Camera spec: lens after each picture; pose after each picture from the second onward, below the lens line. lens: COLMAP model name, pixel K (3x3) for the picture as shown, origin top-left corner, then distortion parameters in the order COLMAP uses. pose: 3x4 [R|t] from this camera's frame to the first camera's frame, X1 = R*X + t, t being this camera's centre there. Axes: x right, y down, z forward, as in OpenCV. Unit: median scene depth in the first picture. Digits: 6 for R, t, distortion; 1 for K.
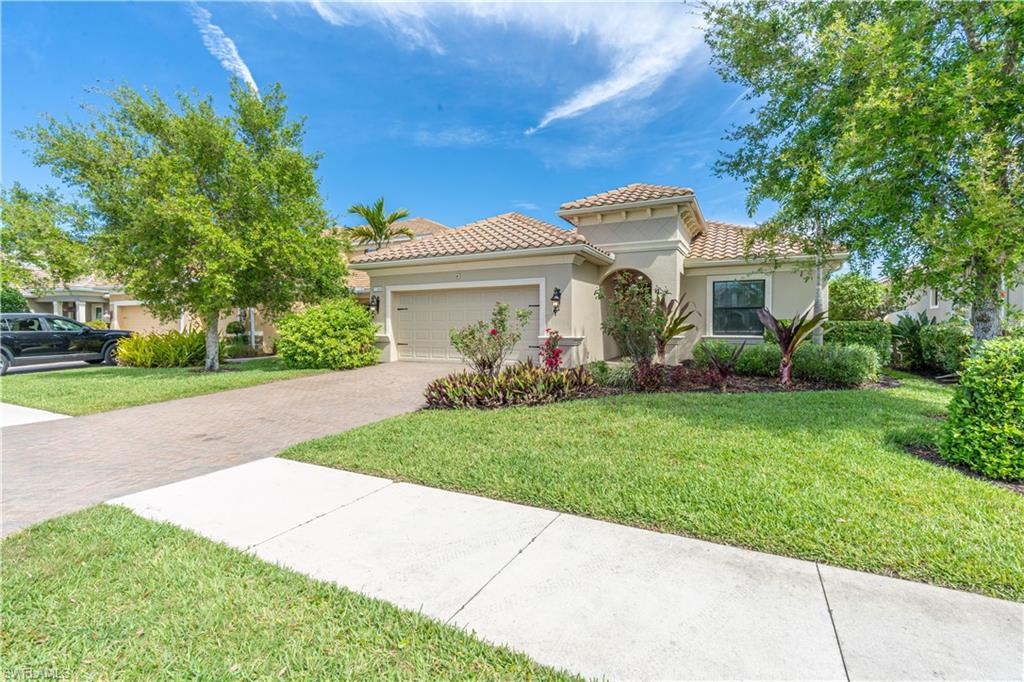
lens RADIAL K [[466.3, 0, 513.2], [0, 466.3, 331.6], [0, 0, 1]] dist [-0.017340, -0.000067]
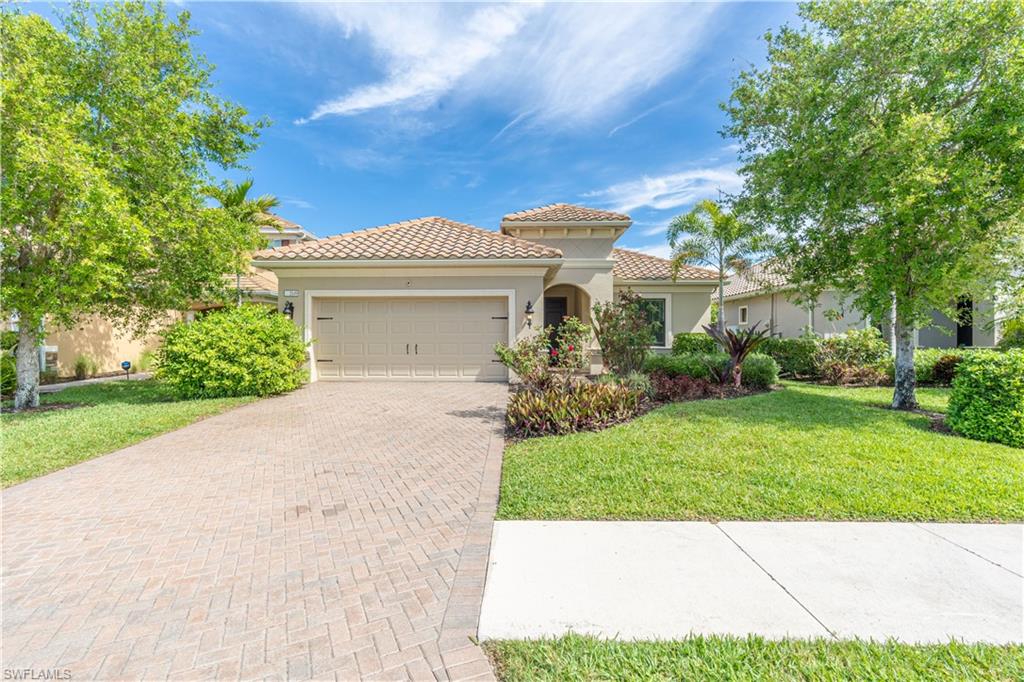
lens RADIAL K [[464.0, 0, 501.8], [0, 464.0, 341.2], [0, 0, 1]] dist [-0.003299, -0.000181]
pose [[0.901094, -0.004872, 0.433596, -0.330121], [0.003349, 0.999985, 0.004275, -0.010727], [-0.433610, -0.002400, 0.901097, 0.121040]]
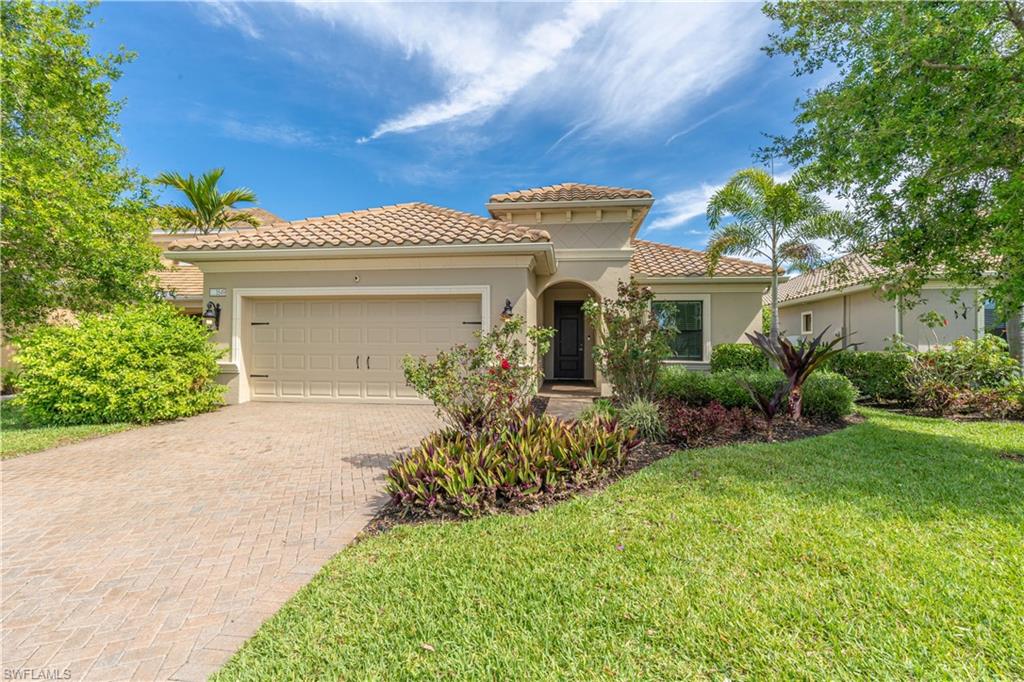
lens RADIAL K [[463.2, 0, 514.7], [0, 463.2, 347.2], [0, 0, 1]] dist [-0.003591, -0.000583]
pose [[0.936236, 0.004409, 0.351344, -0.134320], [-0.001935, 0.999971, -0.007391, -0.010591], [-0.351366, 0.006240, 0.936217, 0.258361]]
